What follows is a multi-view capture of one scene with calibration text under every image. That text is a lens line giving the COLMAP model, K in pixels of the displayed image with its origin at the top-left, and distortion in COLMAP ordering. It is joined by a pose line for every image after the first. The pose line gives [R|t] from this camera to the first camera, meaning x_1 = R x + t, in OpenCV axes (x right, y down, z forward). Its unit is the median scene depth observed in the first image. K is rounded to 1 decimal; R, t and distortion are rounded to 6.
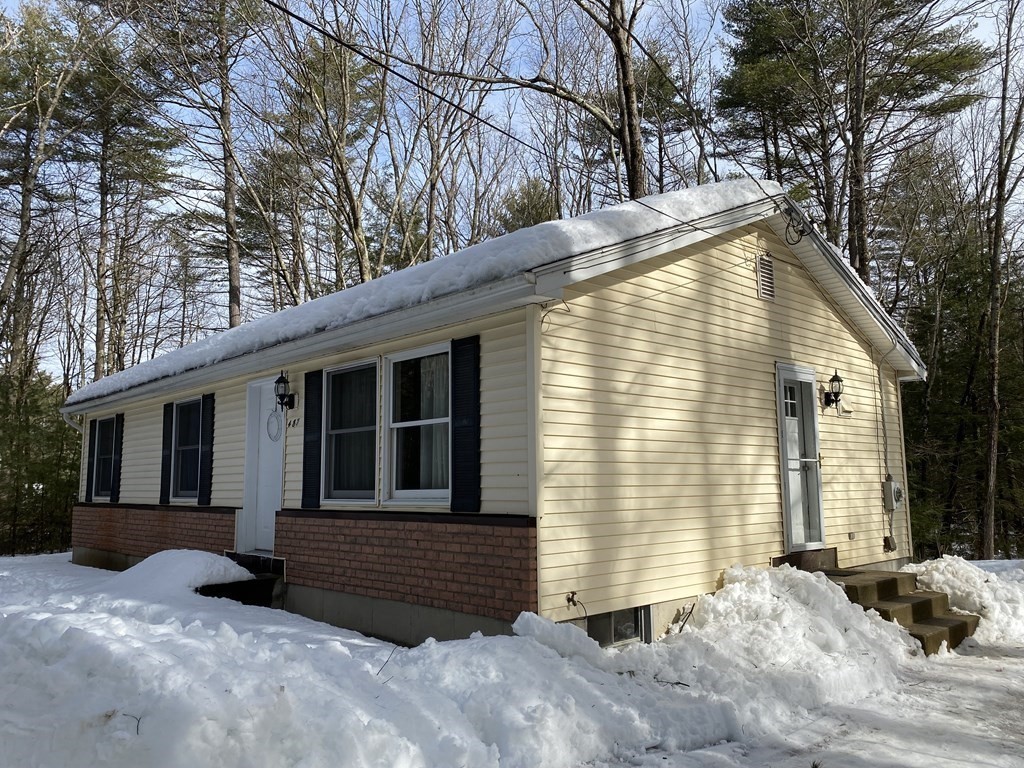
lens RADIAL K [[792.3, 0, 512.0], [0, 792.3, 384.0], [0, 0, 1]] dist [0.003154, -0.004451]
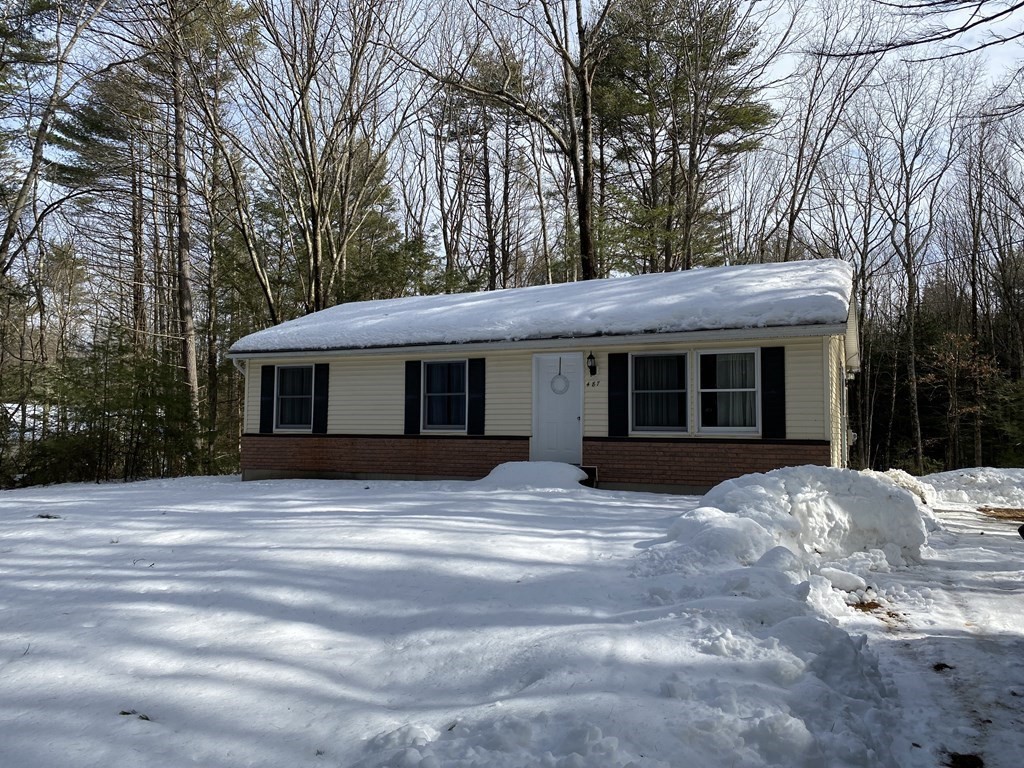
lens RADIAL K [[782.3, 0, 512.0], [0, 782.3, 384.0], [0, 0, 1]] dist [0.230980, -0.001530]
pose [[0.915345, 0.036402, 0.401022, -1.225677], [-0.064067, 0.996385, 0.055790, -0.033345], [-0.397541, -0.076760, 0.914368, -0.448333]]
